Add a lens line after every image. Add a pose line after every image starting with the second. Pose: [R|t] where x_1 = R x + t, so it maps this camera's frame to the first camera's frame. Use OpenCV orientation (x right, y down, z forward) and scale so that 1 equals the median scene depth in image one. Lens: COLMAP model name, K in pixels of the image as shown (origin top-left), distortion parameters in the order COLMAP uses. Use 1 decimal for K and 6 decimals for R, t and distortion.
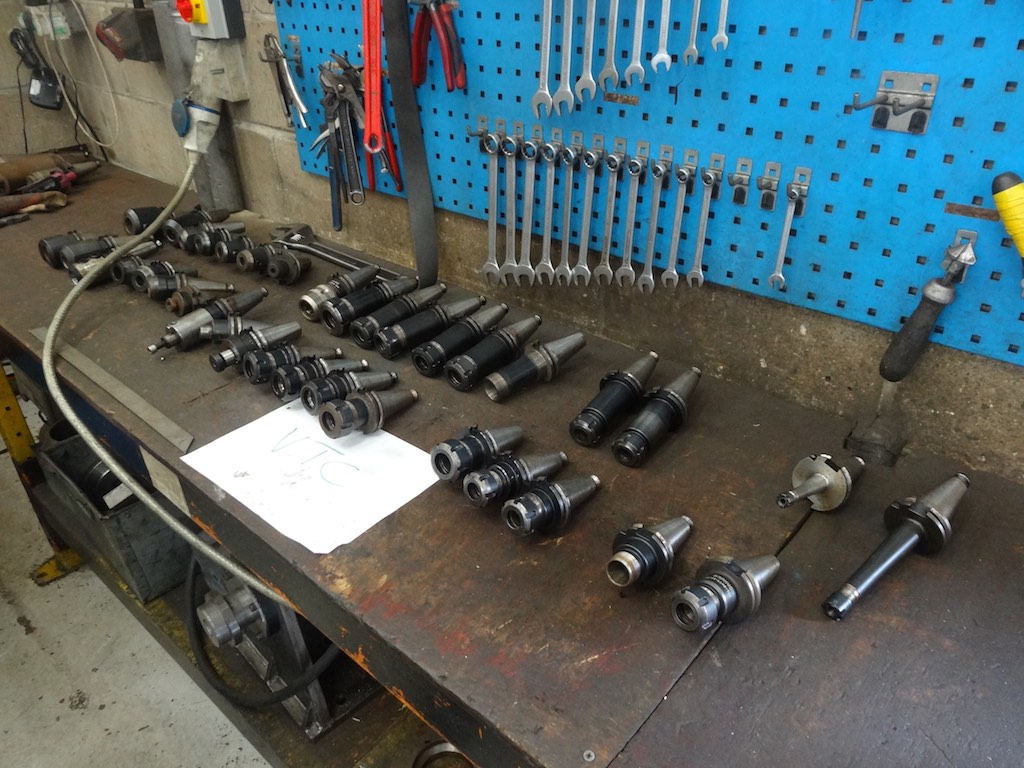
lens RADIAL K [[724.7, 0, 512.0], [0, 724.7, 384.0], [0, 0, 1]] dist [0.001102, 0.000744]
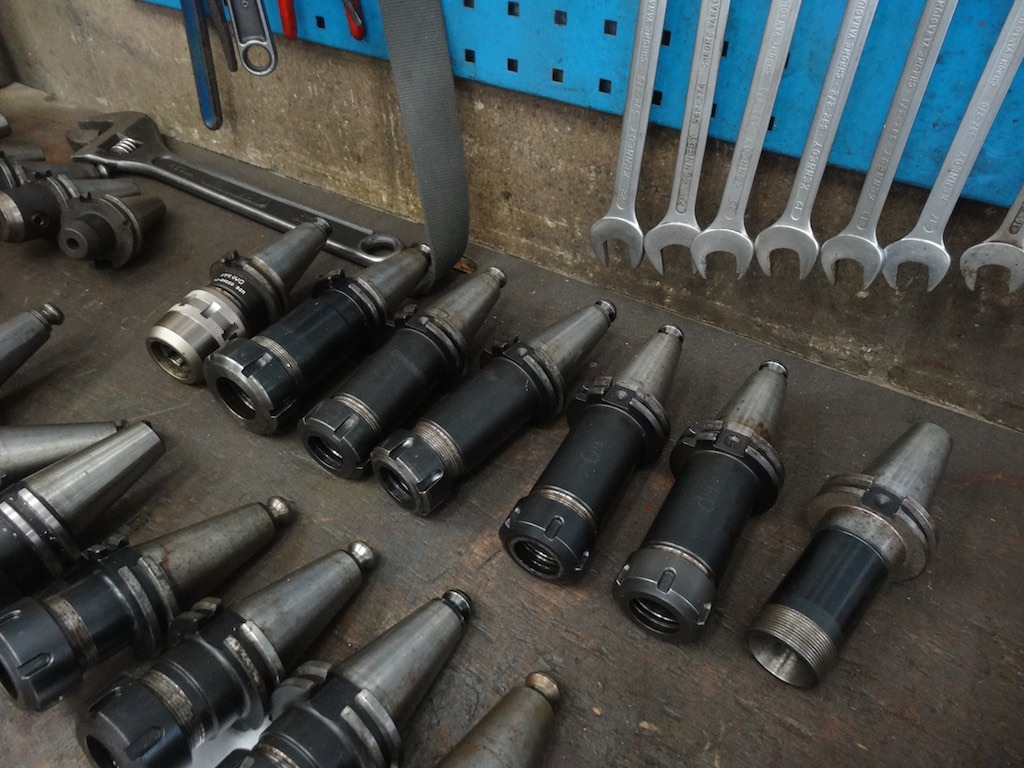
lens RADIAL K [[766.0, 0, 512.0], [0, 766.0, 384.0], [0, 0, 1]] dist [0.004093, -0.007776]
pose [[0.989463, -0.078362, 0.121748, -0.137672], [0.056456, 0.983133, 0.173958, -0.140555], [-0.133327, -0.165252, 0.977198, 0.517736]]
